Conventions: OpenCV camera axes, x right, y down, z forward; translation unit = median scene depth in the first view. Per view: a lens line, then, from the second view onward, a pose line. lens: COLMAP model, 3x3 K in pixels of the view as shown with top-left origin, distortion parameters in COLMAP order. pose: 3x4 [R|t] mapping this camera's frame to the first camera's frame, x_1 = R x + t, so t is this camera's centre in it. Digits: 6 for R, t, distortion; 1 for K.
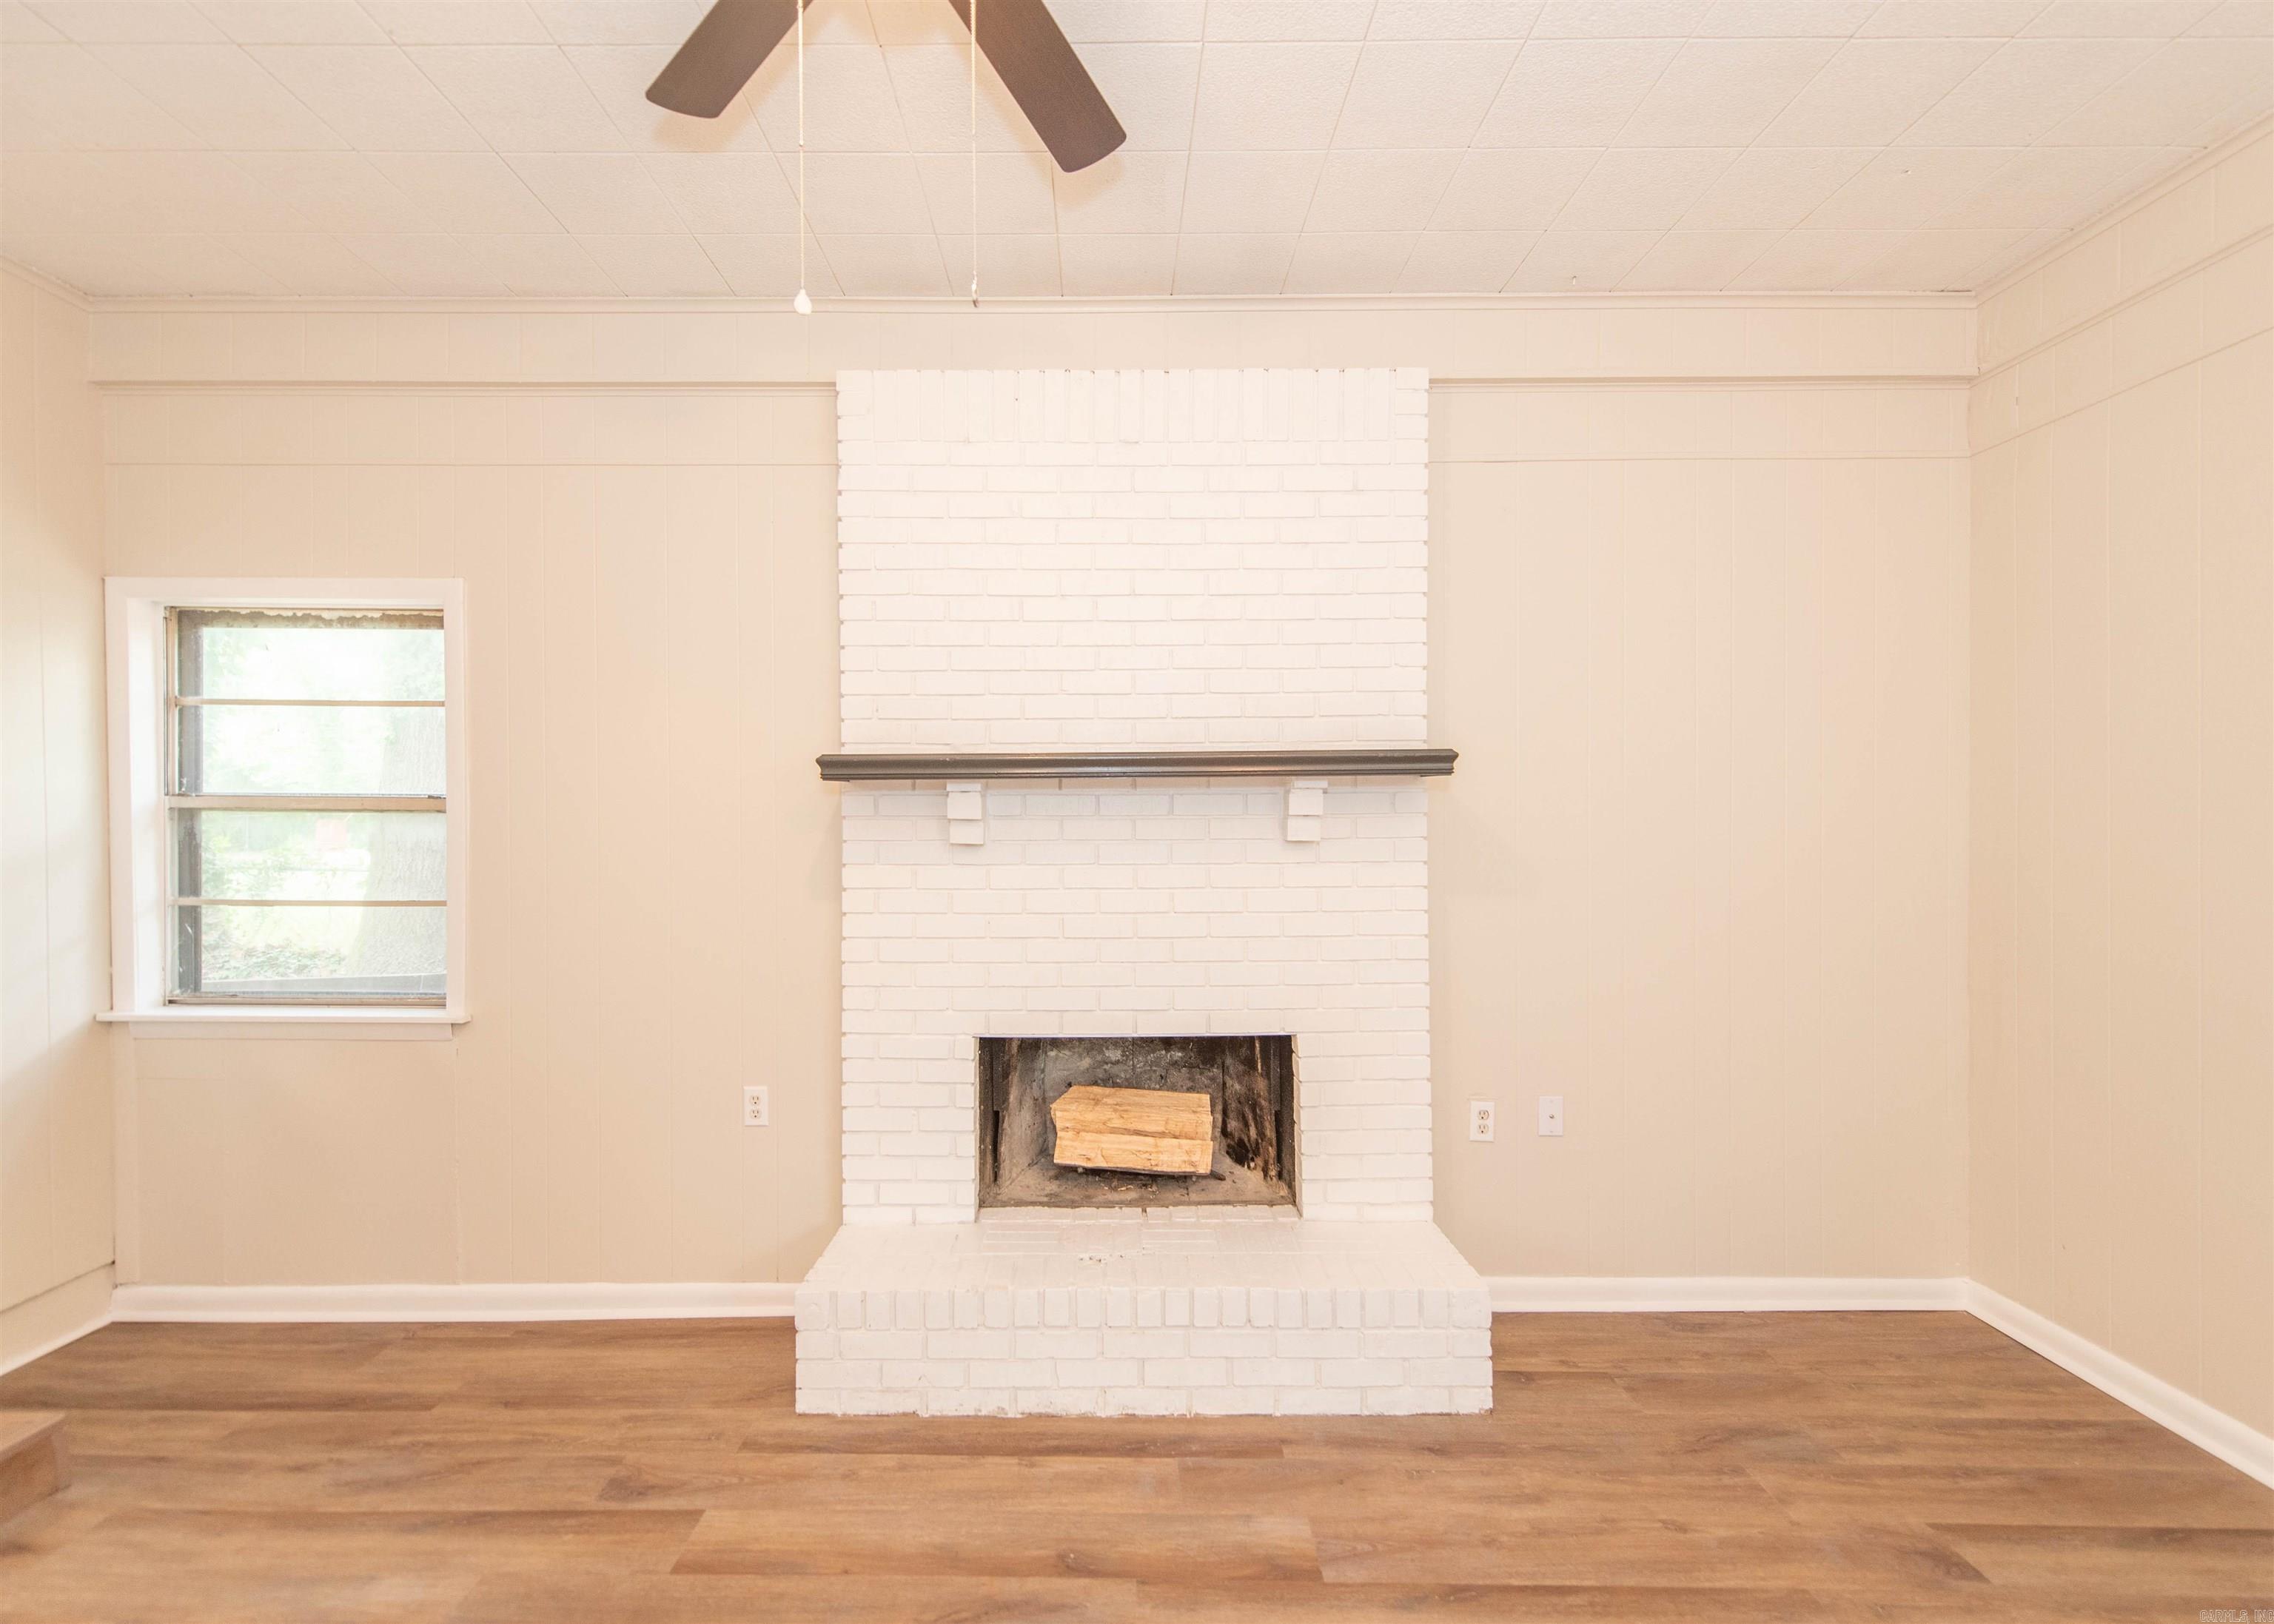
lens RADIAL K [[1018.8, 0, 1119.0], [0, 1018.8, 827.7], [0, 0, 1]] dist [0.004362, -0.001594]
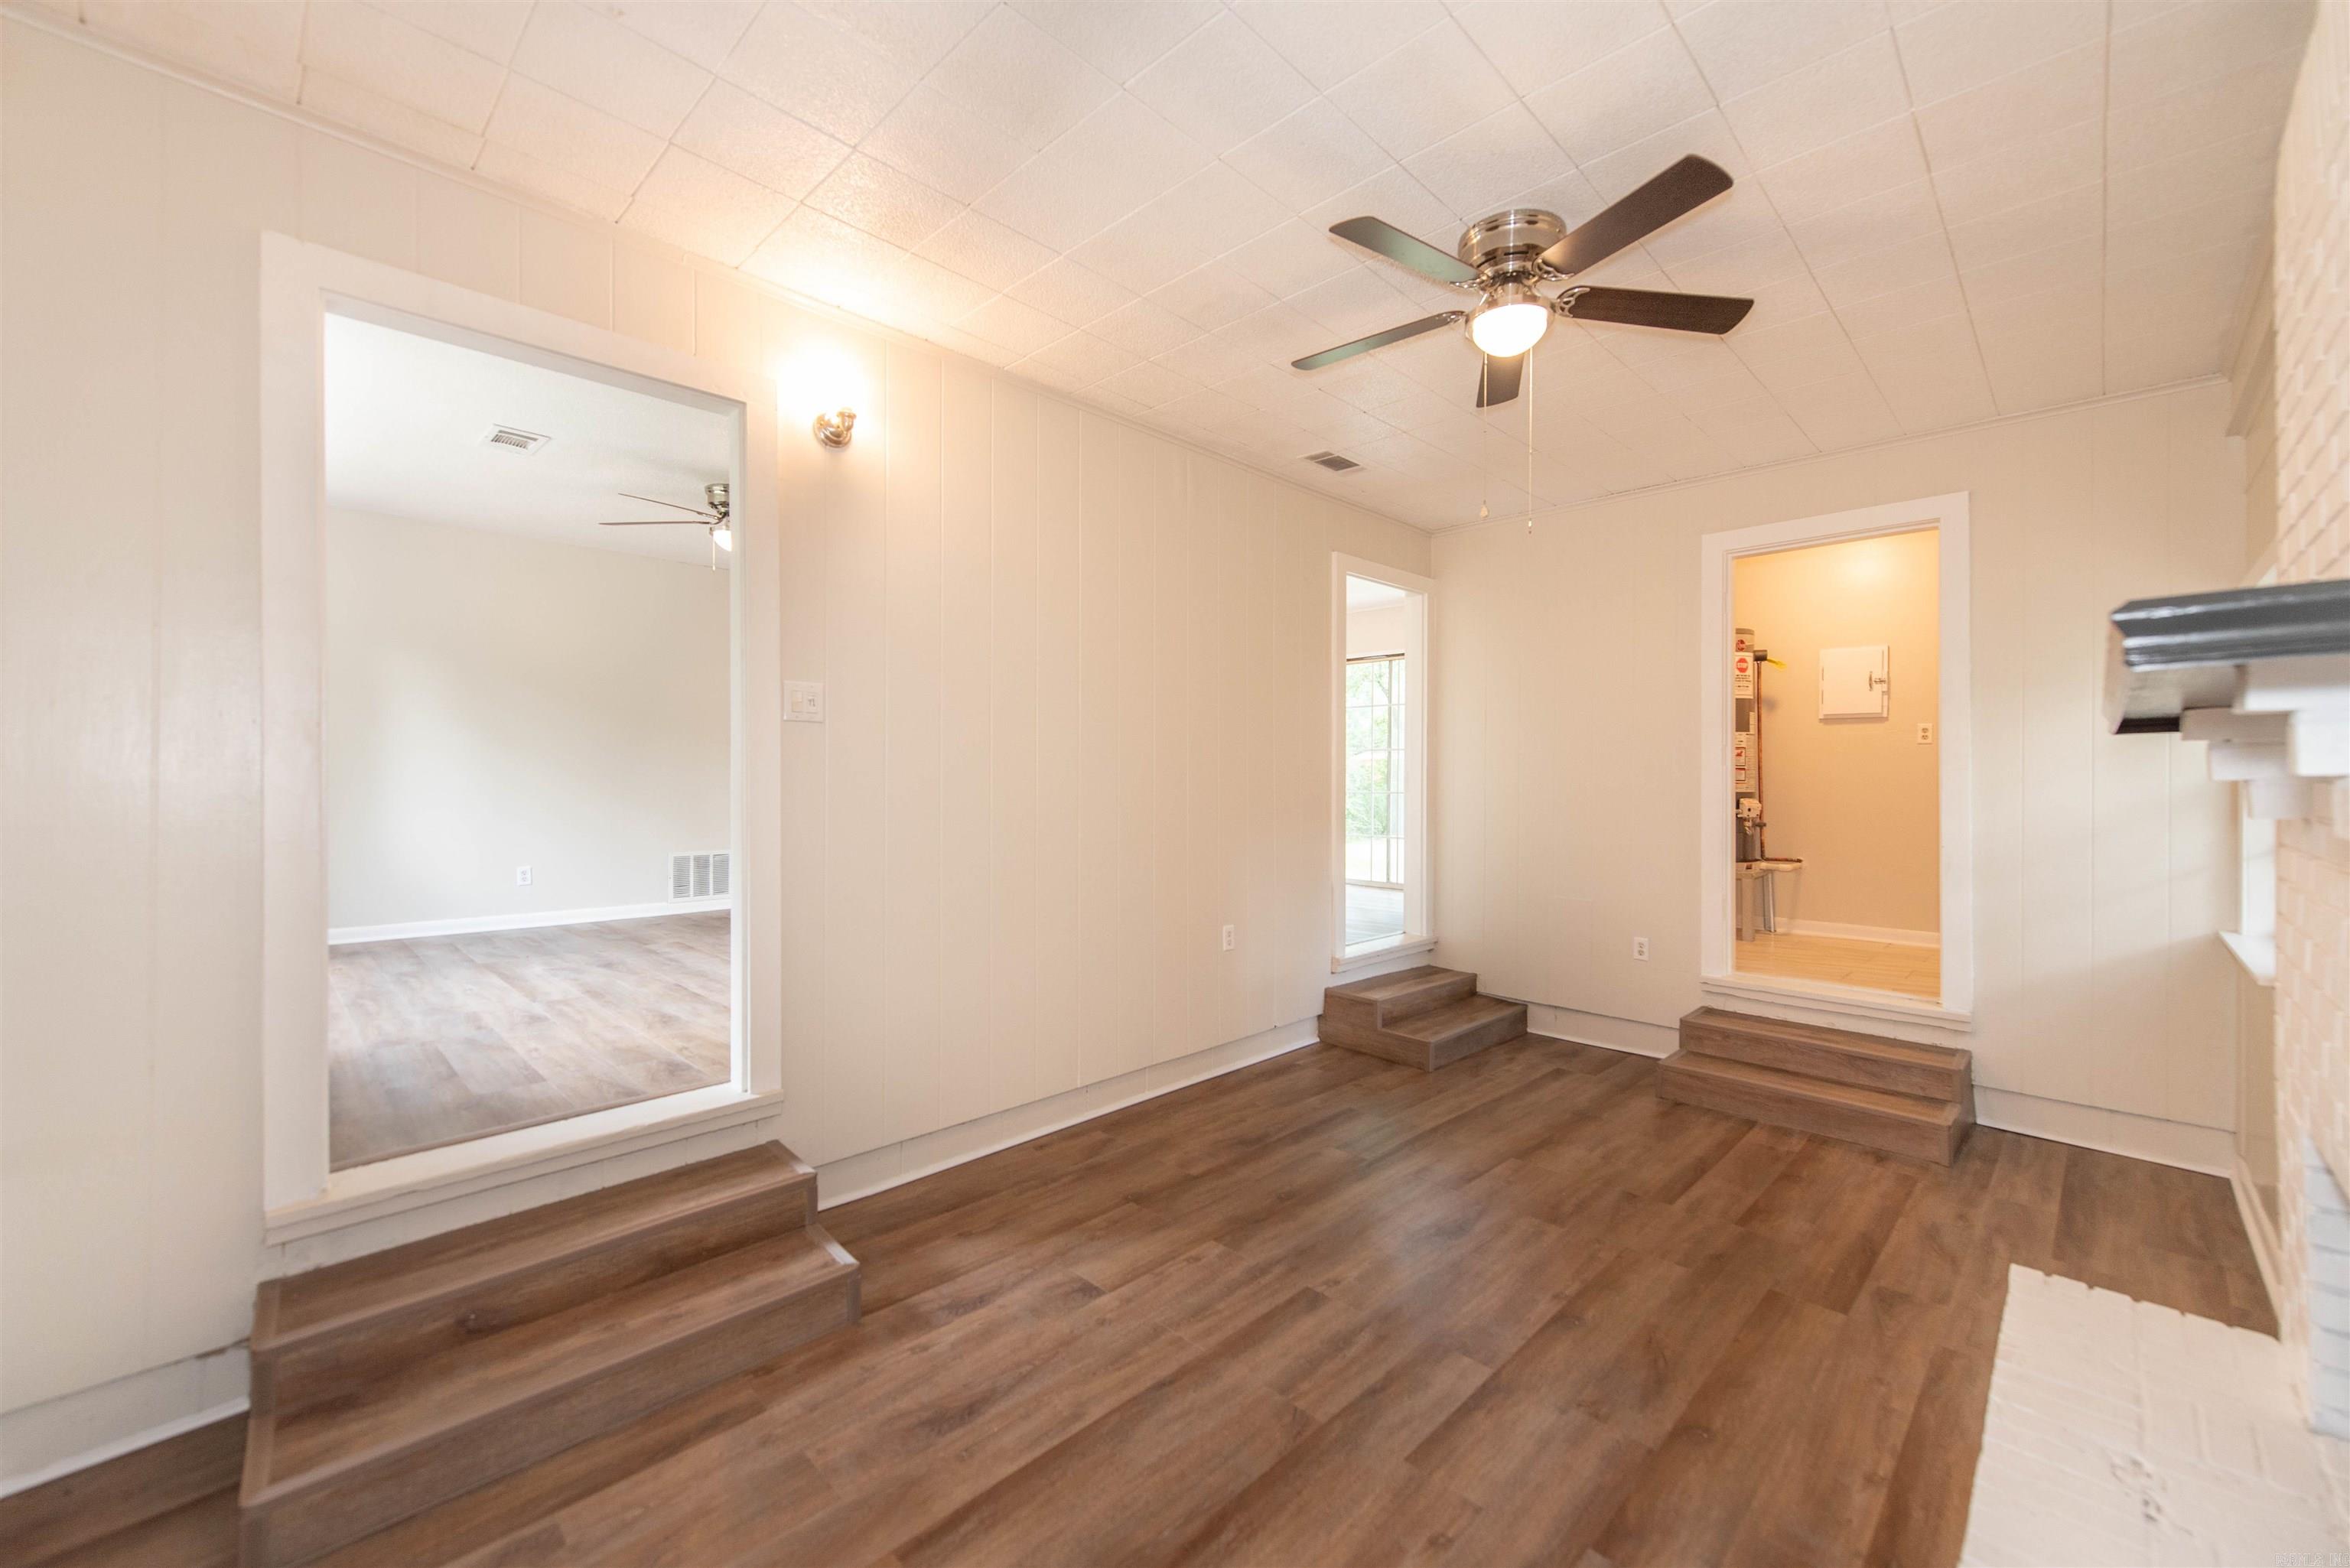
lens RADIAL K [[917.5, 0, 1180.0], [0, 917.5, 773.9], [0, 0, 1]] dist [-0.000456, -0.000301]
pose [[-0.706906, 0.000750, -0.707307, 0.871122], [-0.008231, 0.999923, 0.009286, -0.018695], [0.707260, 0.012386, -0.706845, 1.044773]]
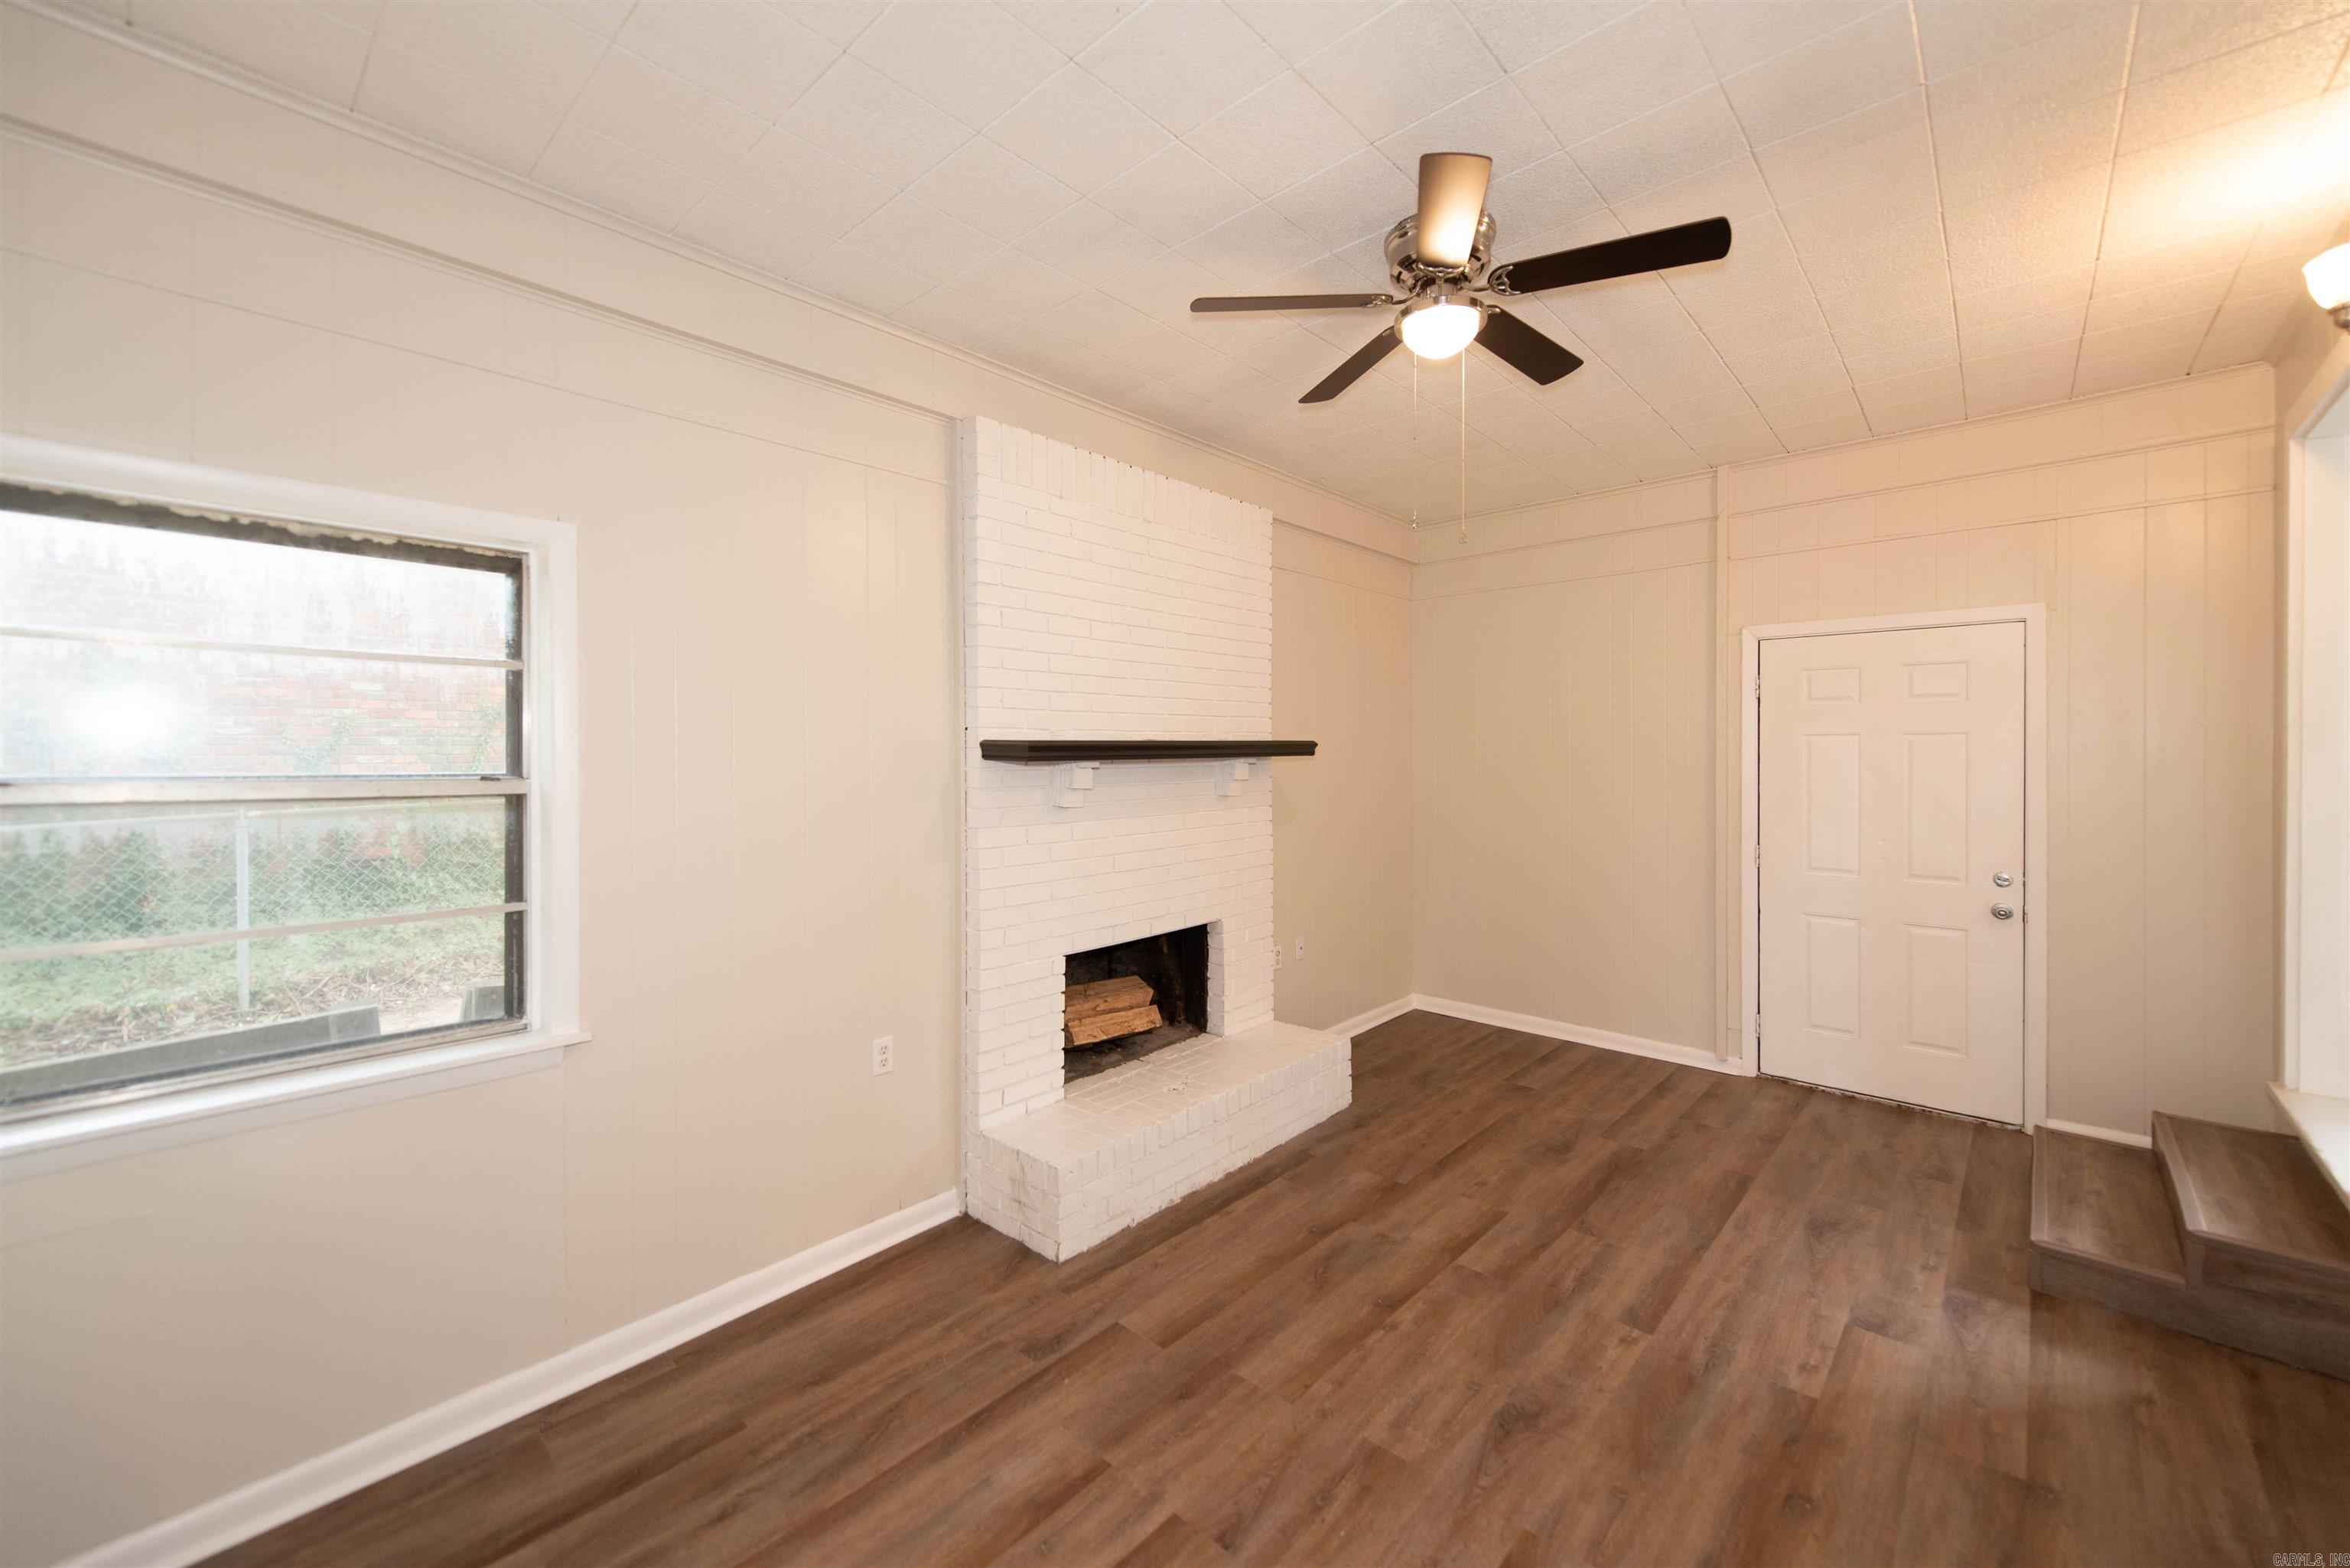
lens RADIAL K [[917.5, 0, 1190.5], [0, 917.5, 766.1], [0, 0, 1]] dist [-0.000456, -0.000301]
pose [[0.662069, -0.011334, 0.749358, -1.049347], [0.011497, 0.999922, 0.004966, -0.046398], [-0.749355, 0.005327, 0.662147, 0.121128]]
